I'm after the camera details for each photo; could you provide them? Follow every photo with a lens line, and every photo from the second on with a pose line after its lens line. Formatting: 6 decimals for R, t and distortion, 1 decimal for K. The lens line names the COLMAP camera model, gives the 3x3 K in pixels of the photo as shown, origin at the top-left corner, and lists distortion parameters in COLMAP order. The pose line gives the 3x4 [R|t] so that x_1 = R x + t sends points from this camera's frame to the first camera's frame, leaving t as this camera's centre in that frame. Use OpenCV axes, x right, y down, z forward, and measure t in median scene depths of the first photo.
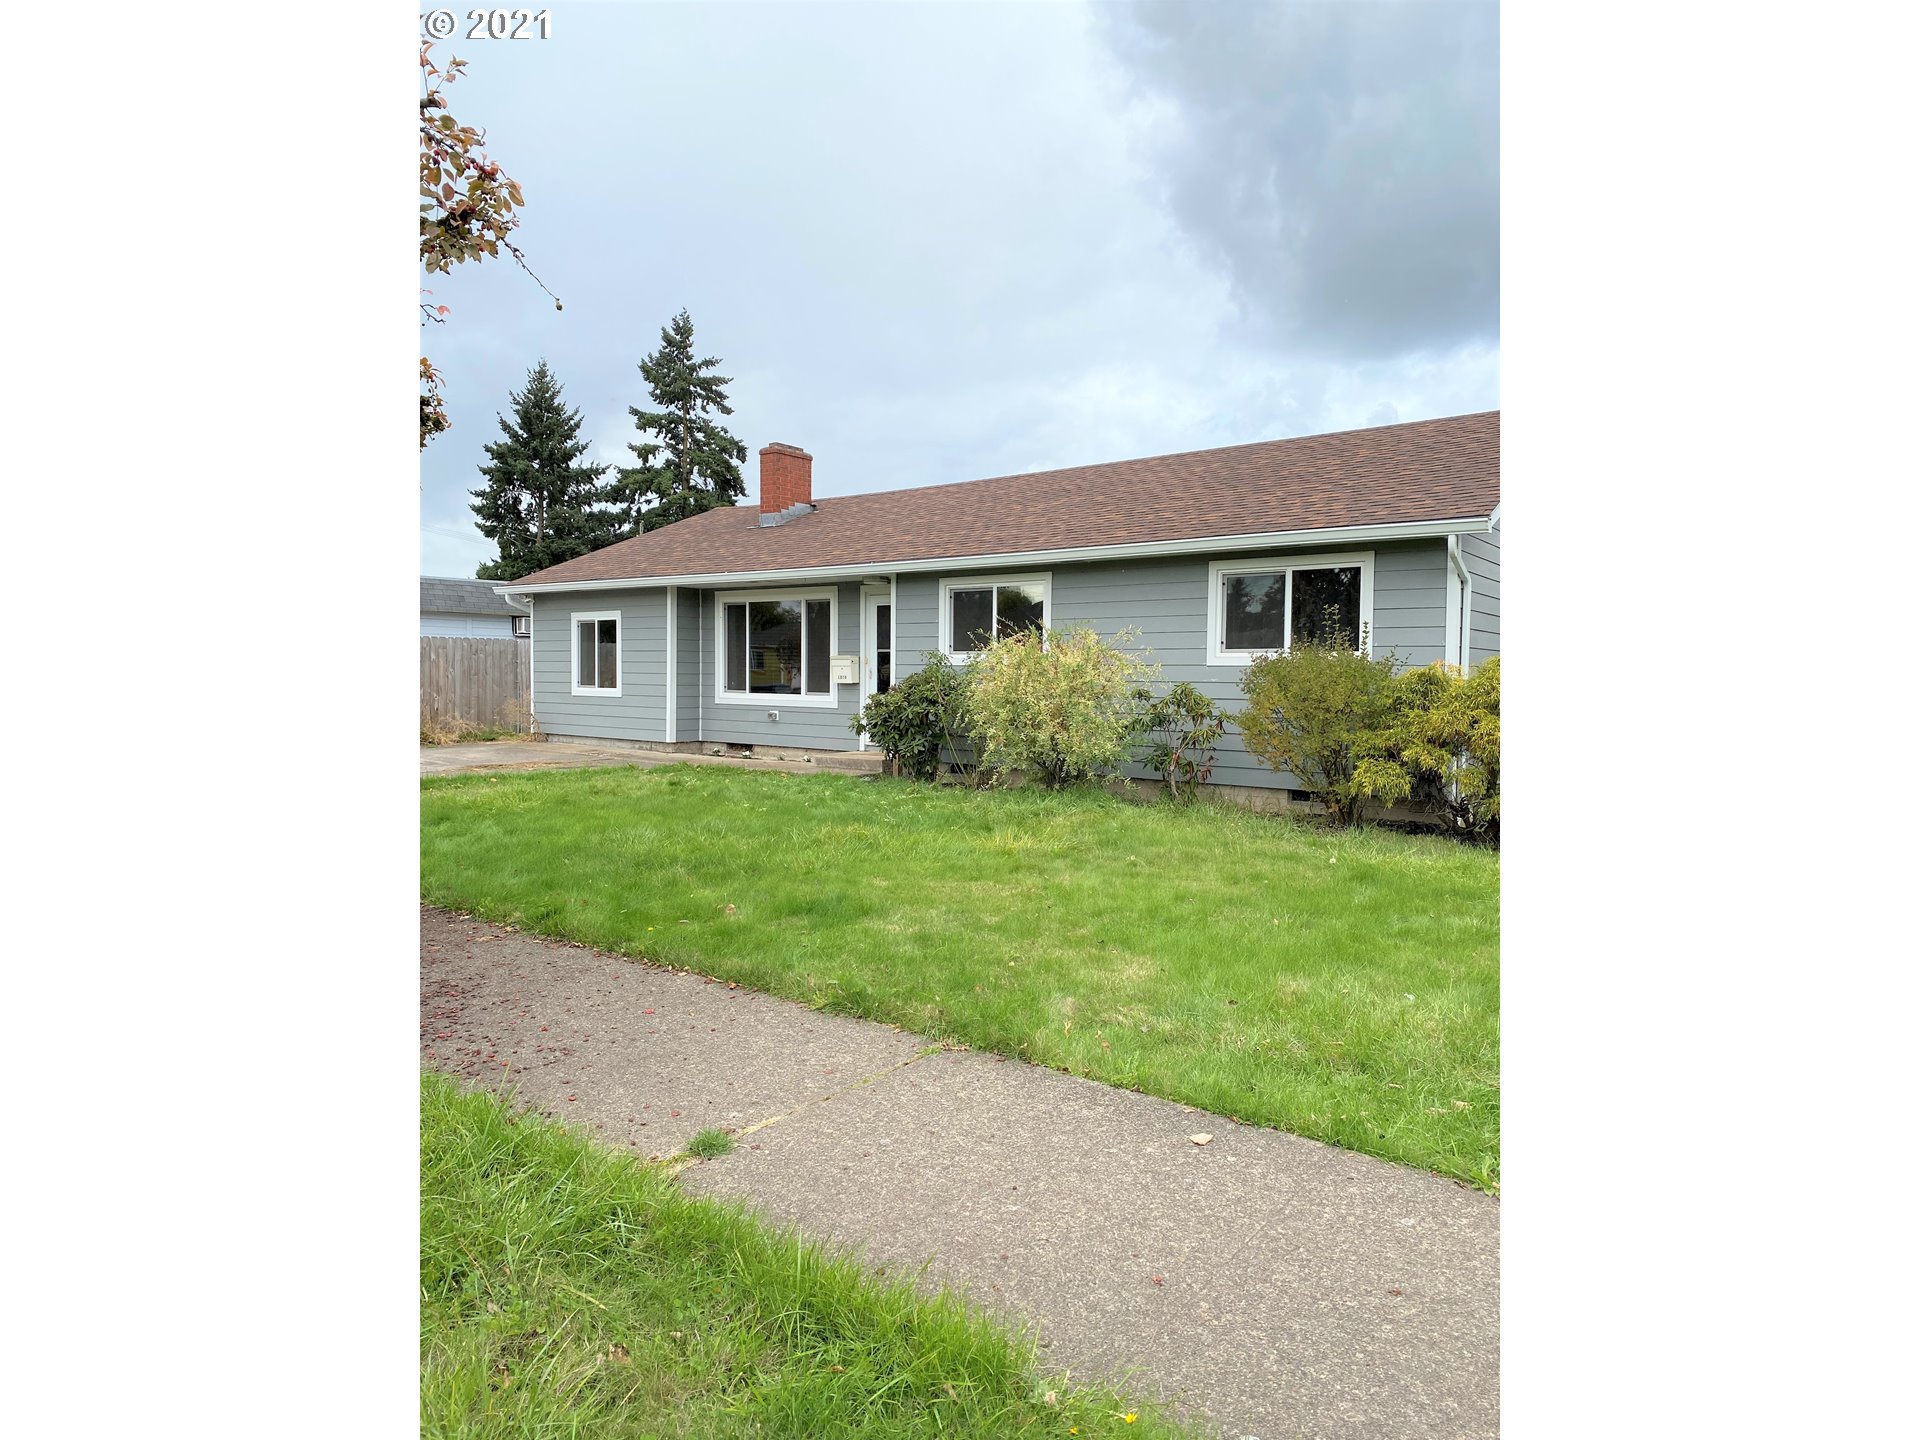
lens RADIAL K [[1074.1, 0, 966.3], [0, 1074.1, 729.7], [0, 0, 1]] dist [0.017610, -0.001623]
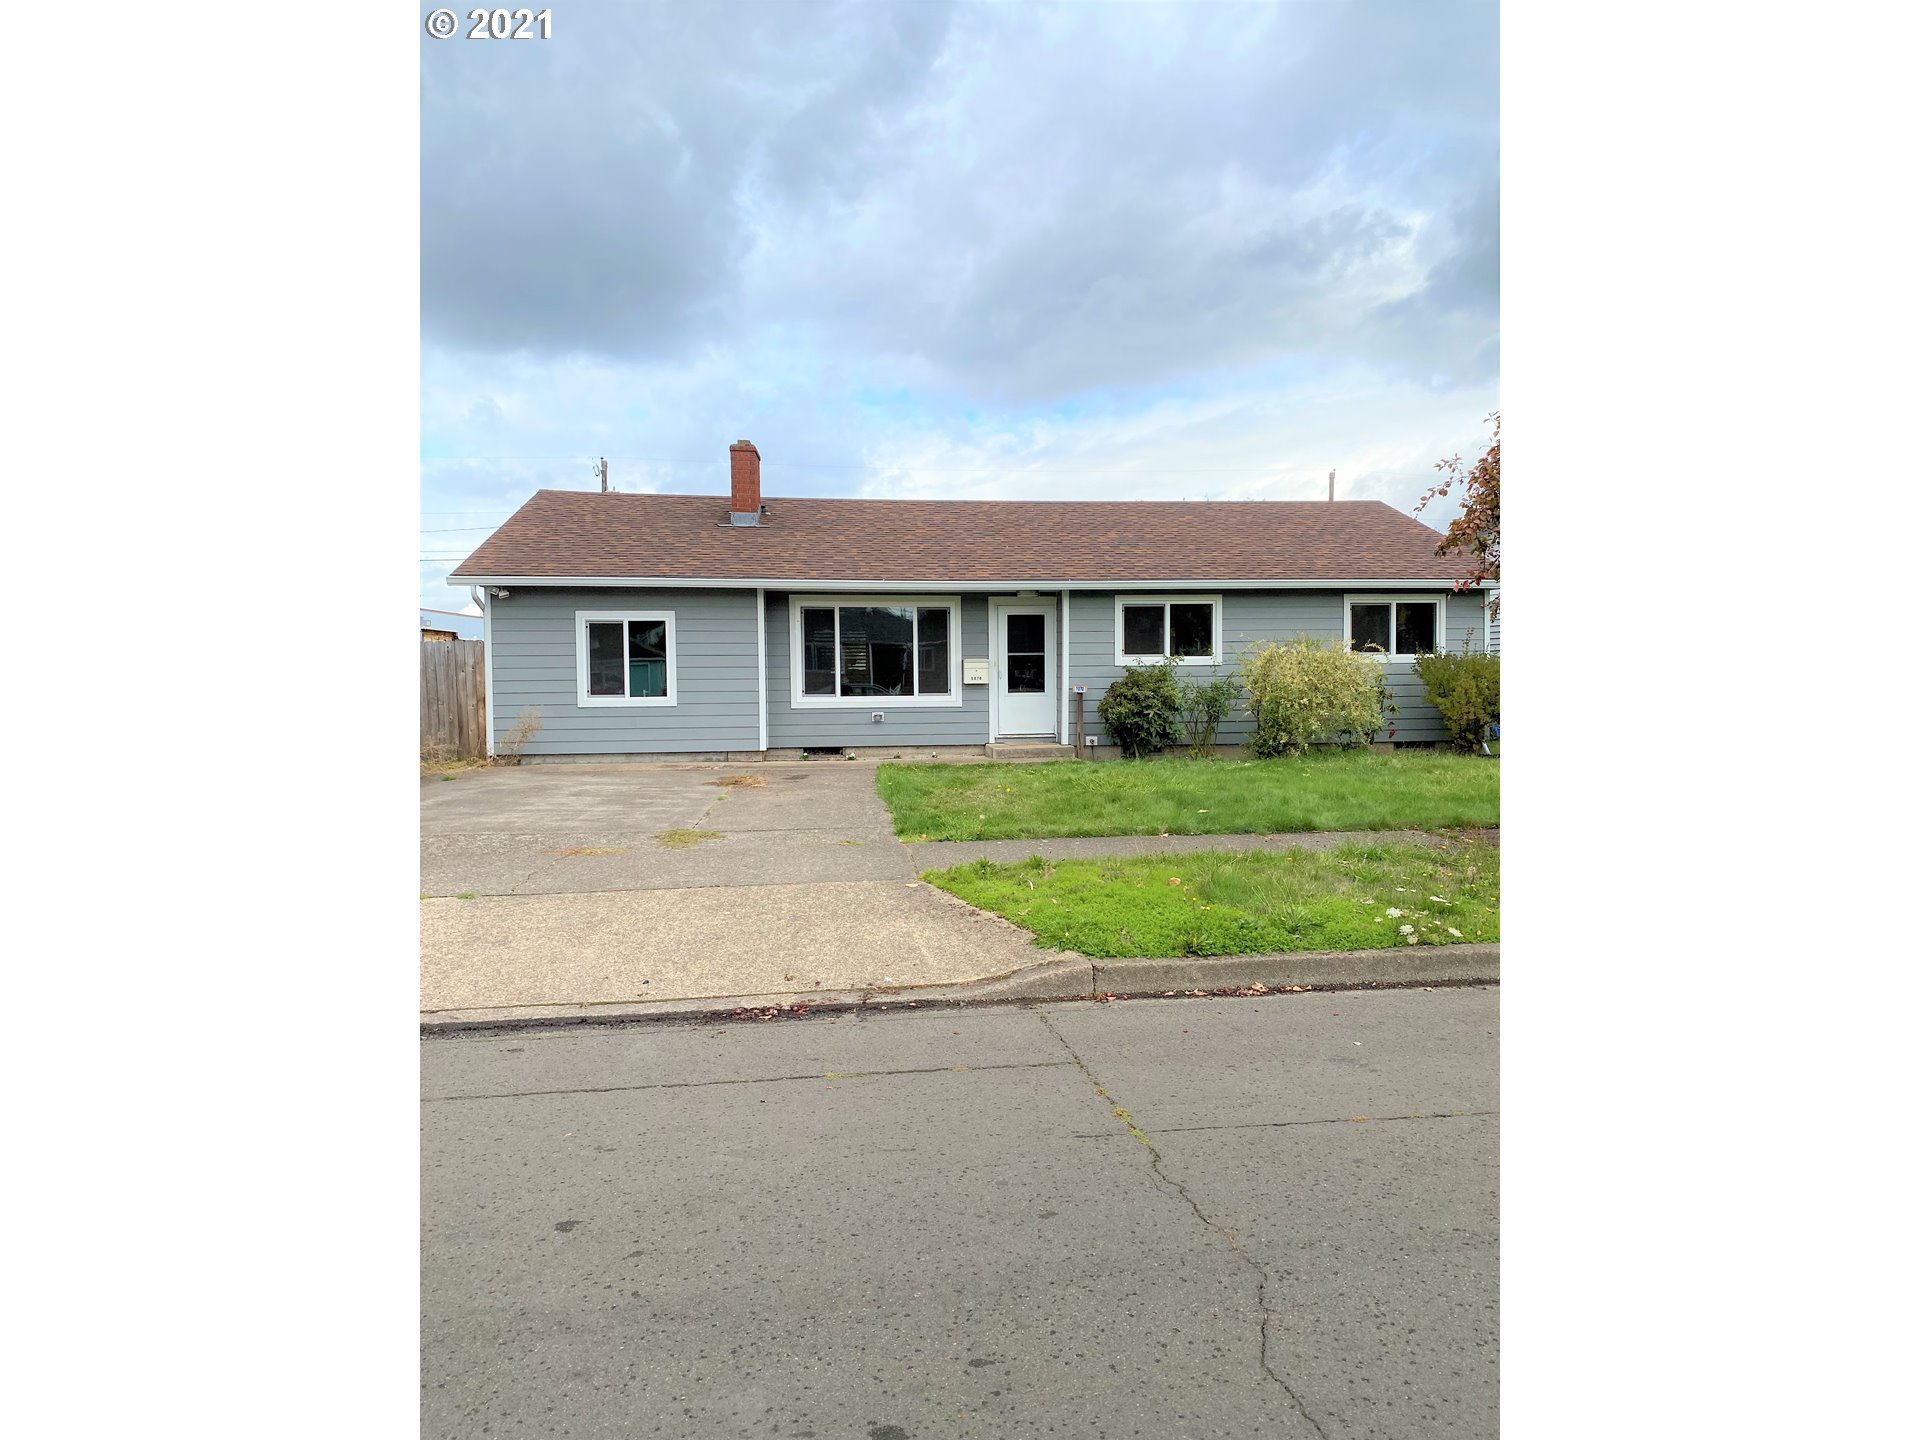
lens RADIAL K [[1074.1, 0, 966.3], [0, 1074.1, 729.7], [0, 0, 1]] dist [0.017610, -0.001623]
pose [[0.699814, -0.032323, 0.713594, -0.895310], [0.061103, 0.998023, -0.014716, 0.020677], [-0.711707, 0.053901, 0.700405, 0.213491]]
